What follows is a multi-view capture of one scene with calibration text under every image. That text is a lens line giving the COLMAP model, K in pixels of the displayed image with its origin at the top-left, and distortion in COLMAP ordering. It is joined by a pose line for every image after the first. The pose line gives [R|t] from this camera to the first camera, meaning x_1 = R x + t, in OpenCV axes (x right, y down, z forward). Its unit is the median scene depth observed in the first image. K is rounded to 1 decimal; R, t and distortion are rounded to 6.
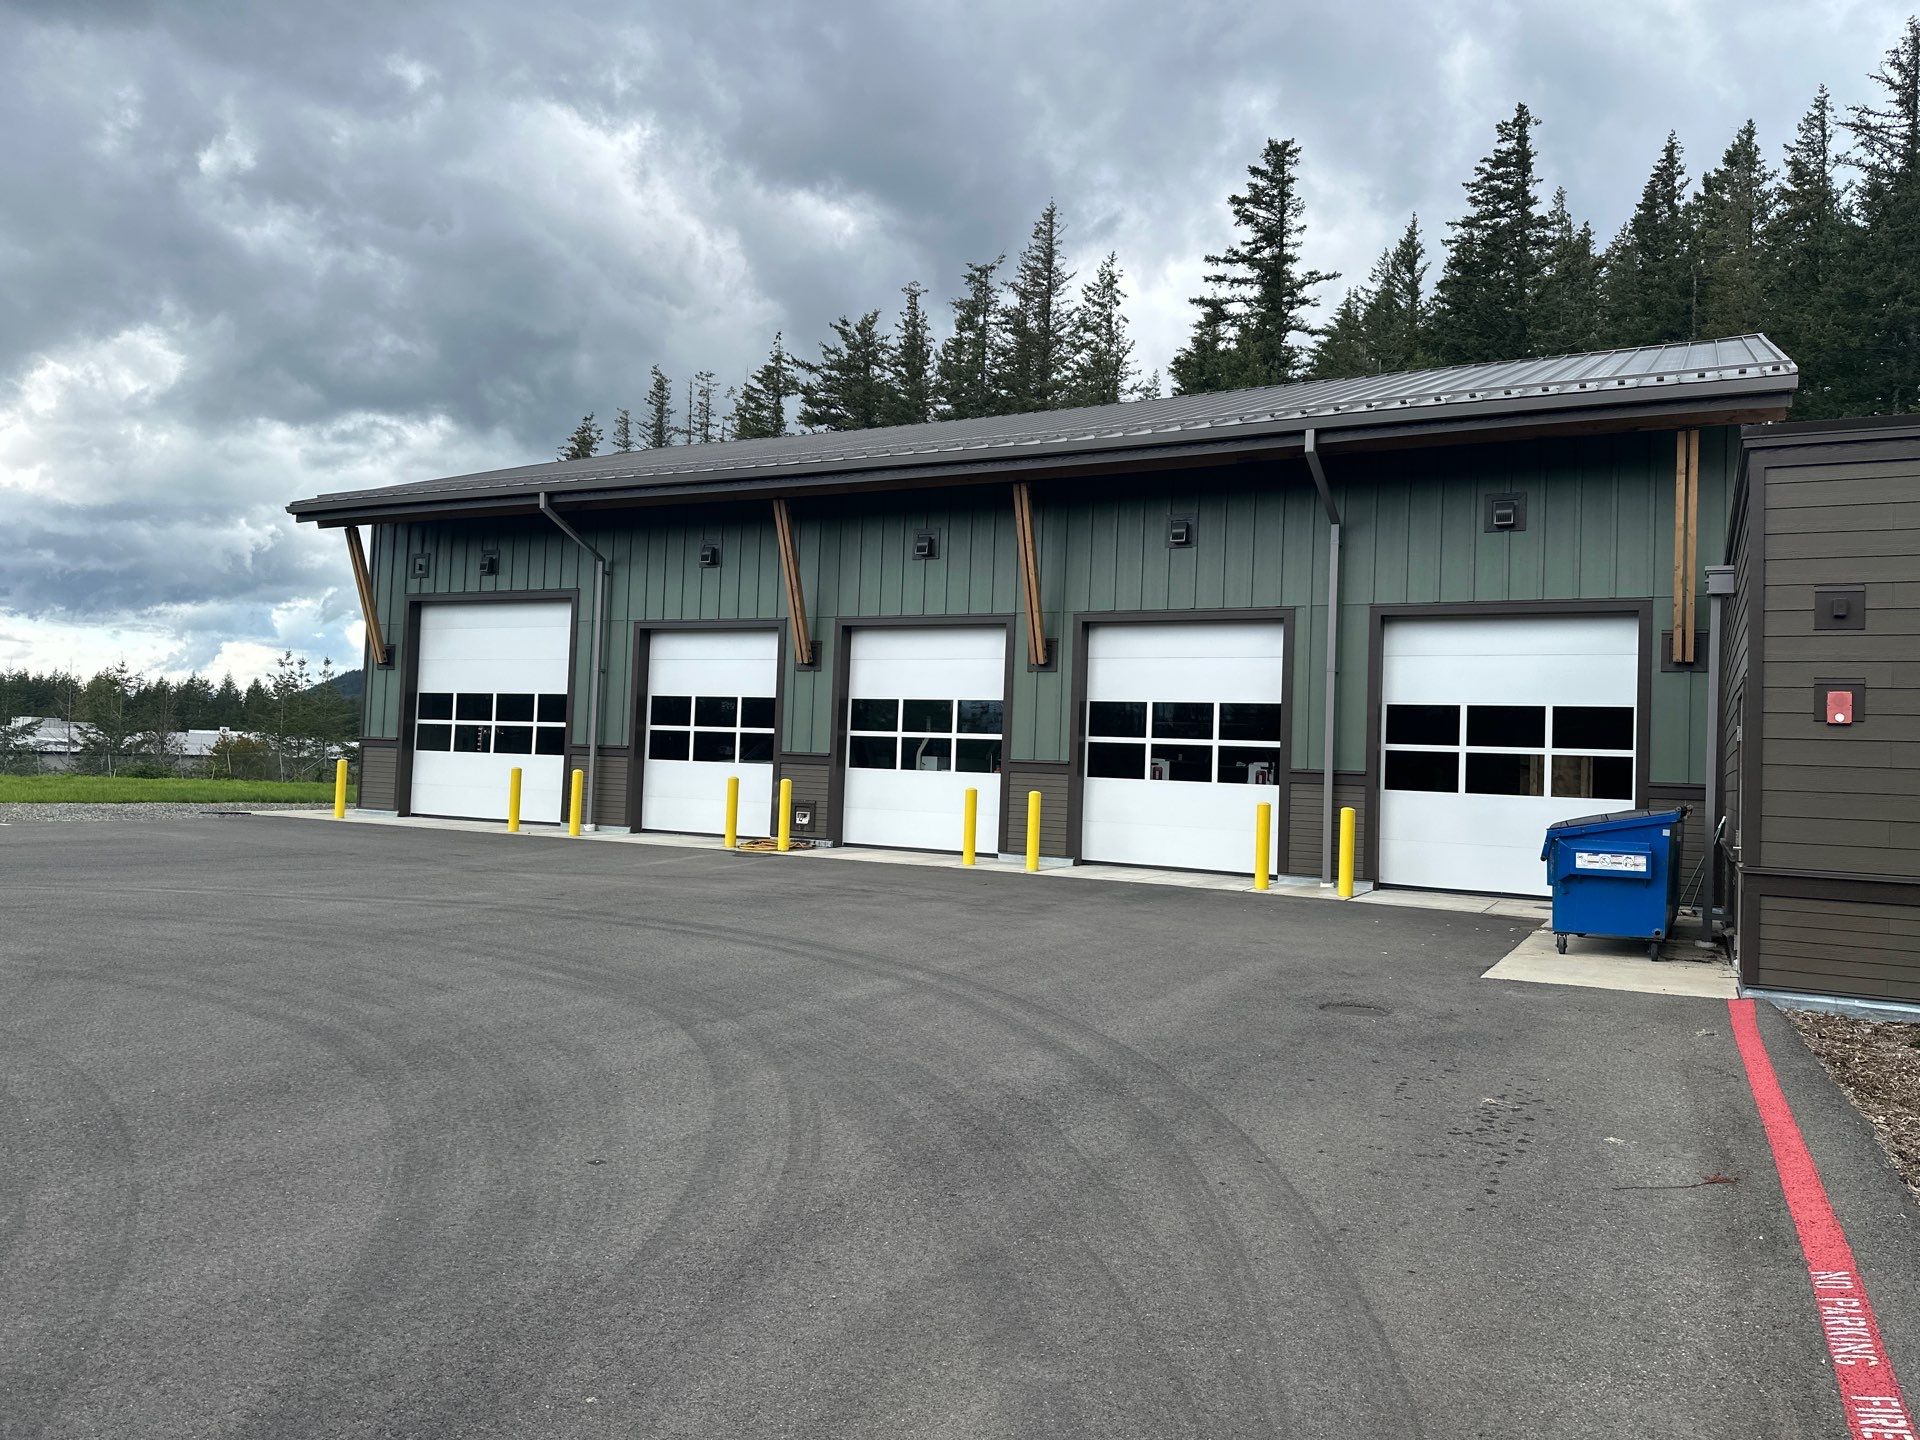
lens RADIAL K [[1339.7, 0, 960.0], [0, 1339.7, 720.0], [0, 0, 1]] dist [-0.007112, -0.006547]
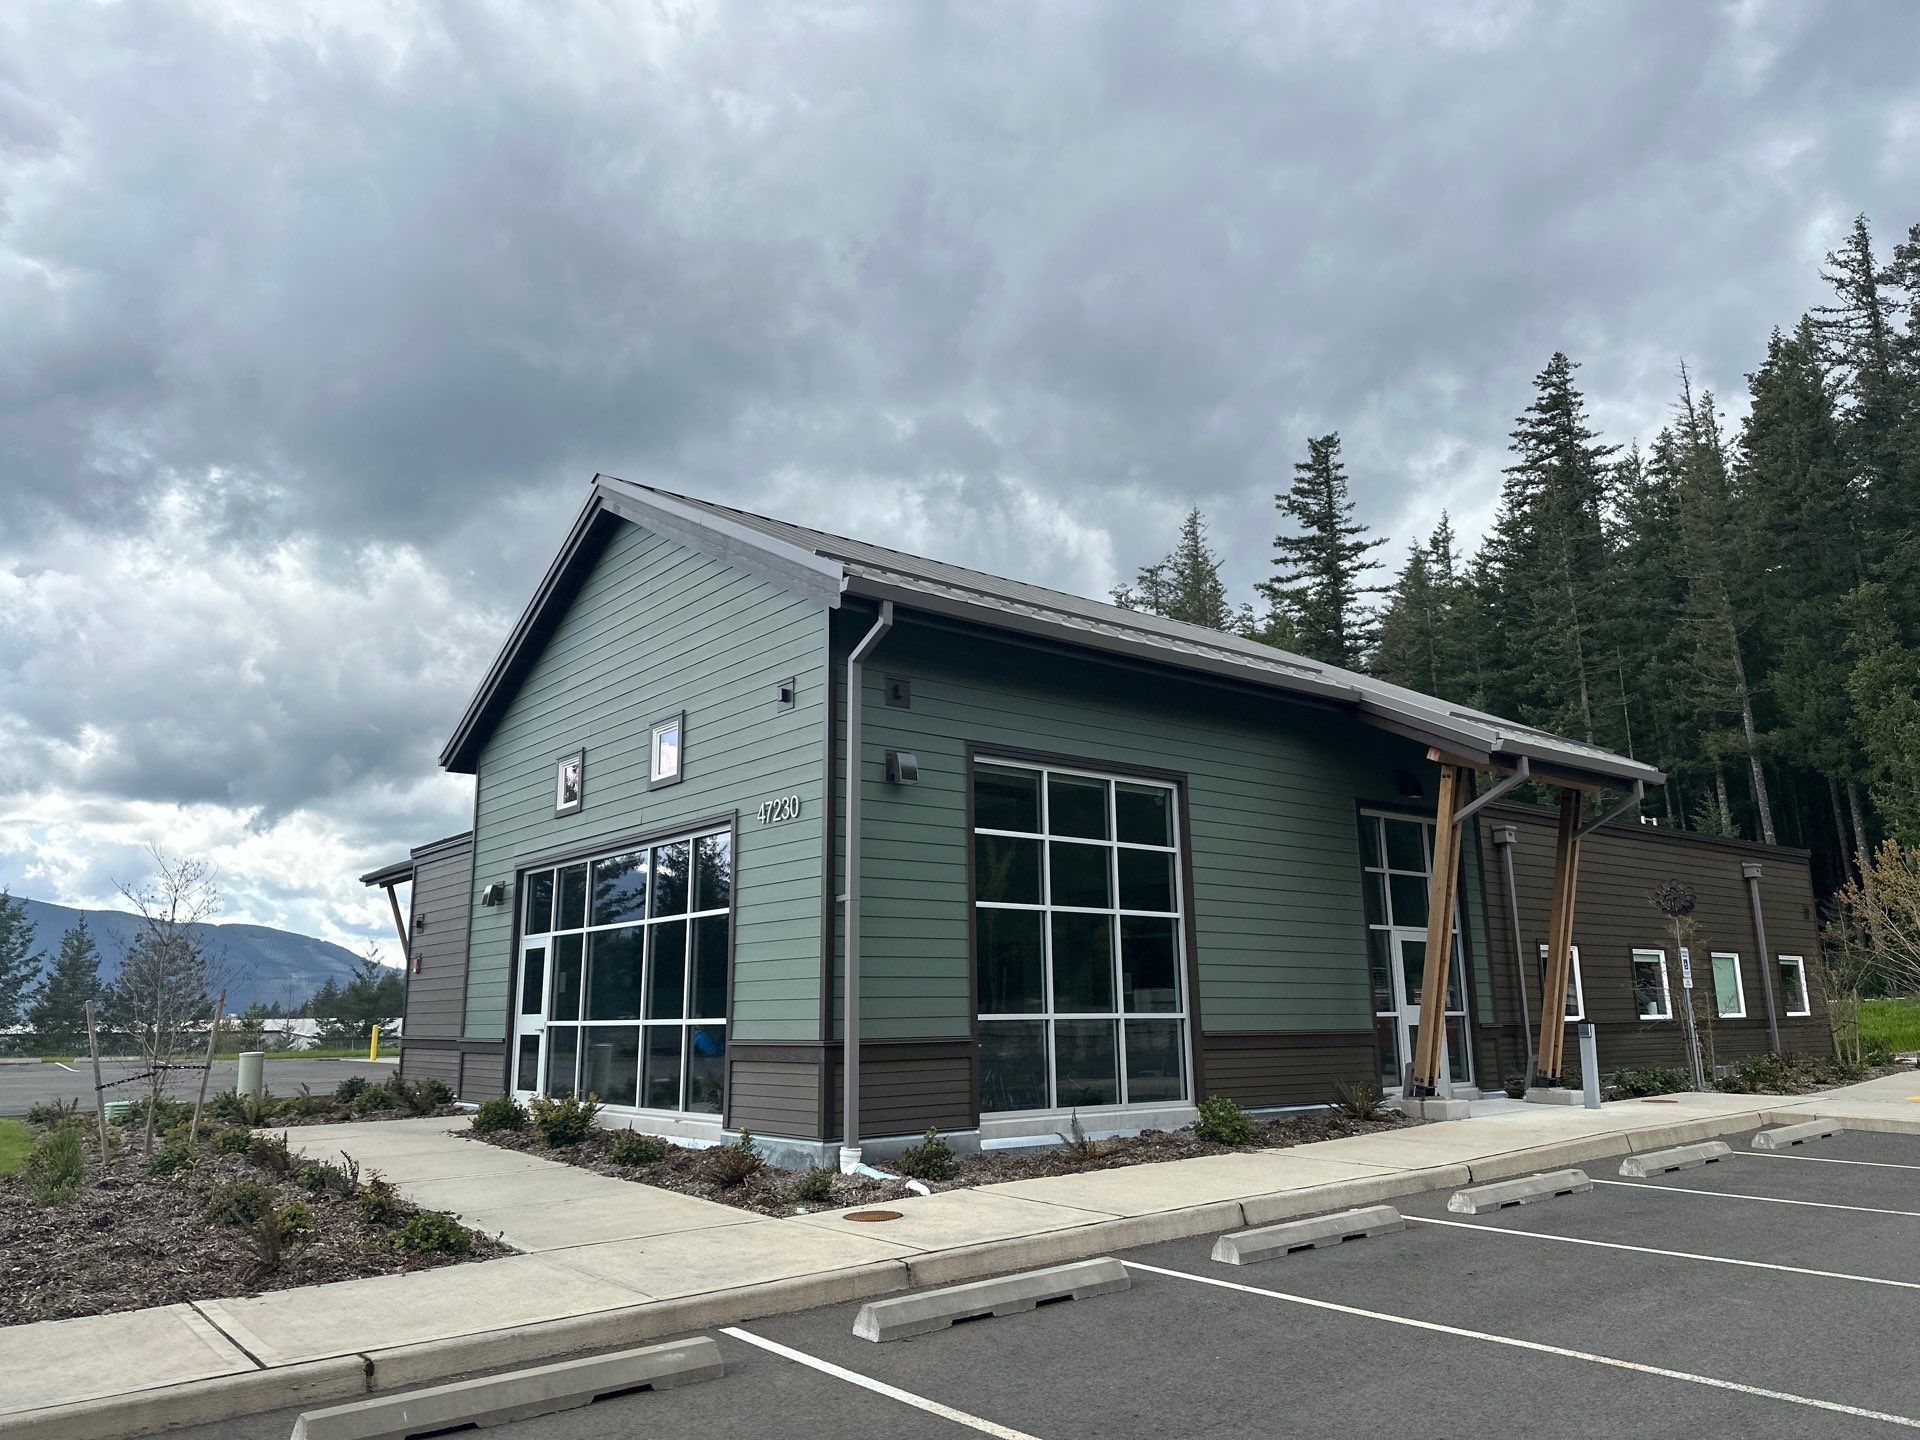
lens RADIAL K [[1339.7, 0, 960.0], [0, 1339.7, 720.0], [0, 0, 1]] dist [-0.007112, -0.006547]
pose [[0.909875, -0.127433, -0.394826, 0.378311], [0.054015, 0.979945, -0.191808, 0.006809], [0.411351, 0.153195, 0.898511, -0.117090]]
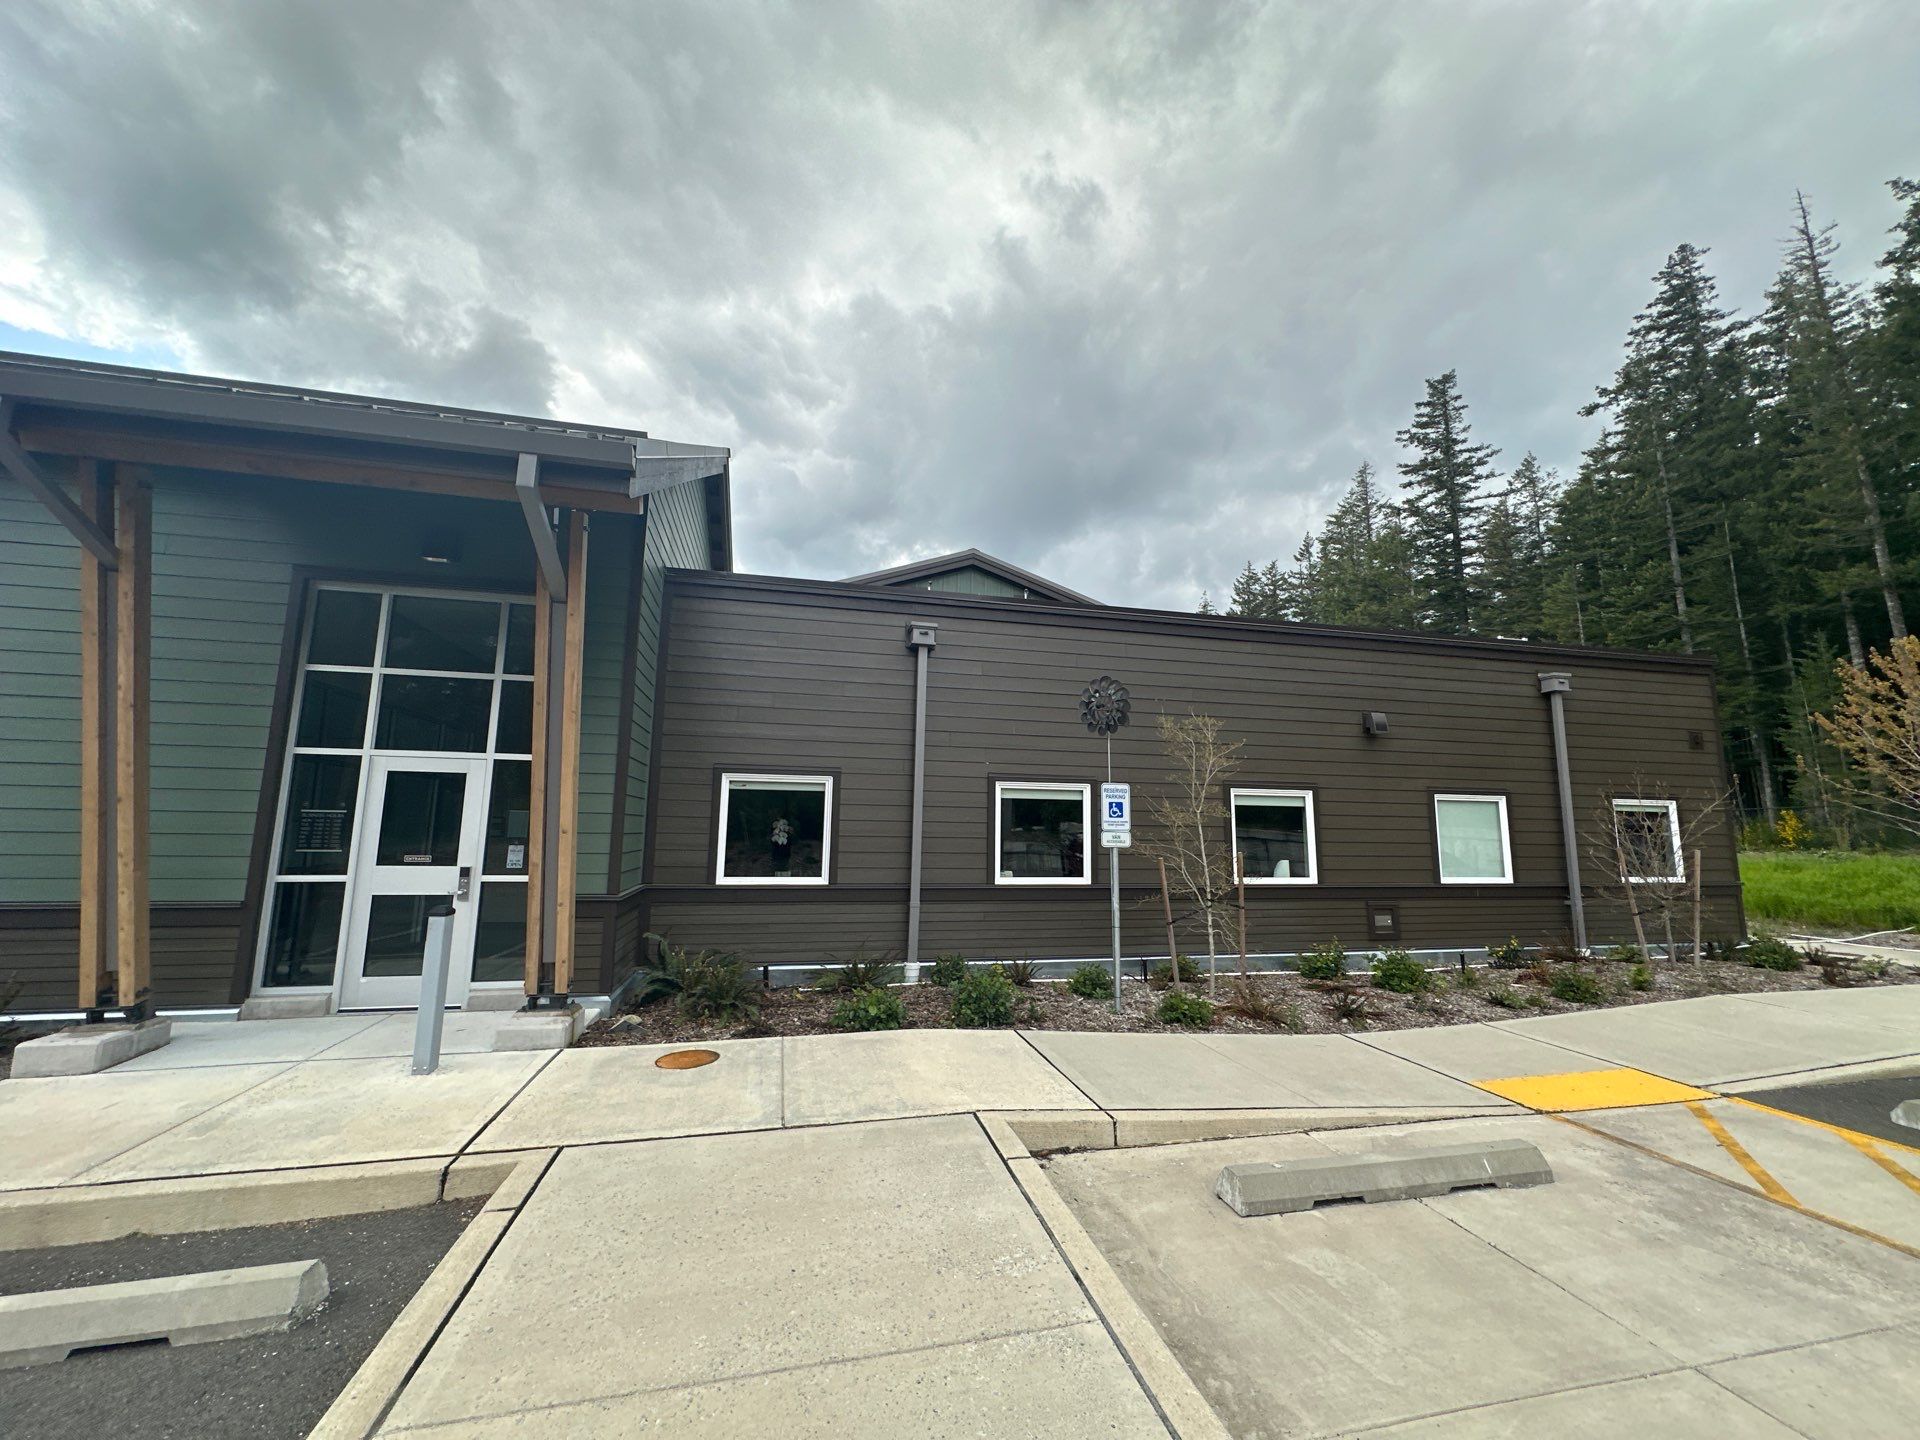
lens RADIAL K [[763.9, 0, 975.4], [0, 763.9, 712.9], [0, 0, 1]] dist [-0.000098, 0.000975]
pose [[0.654763, -0.132929, -0.744053, 0.468551], [0.036488, 0.988825, -0.144549, 0.012933], [0.754953, 0.067496, 0.652297, 0.136172]]
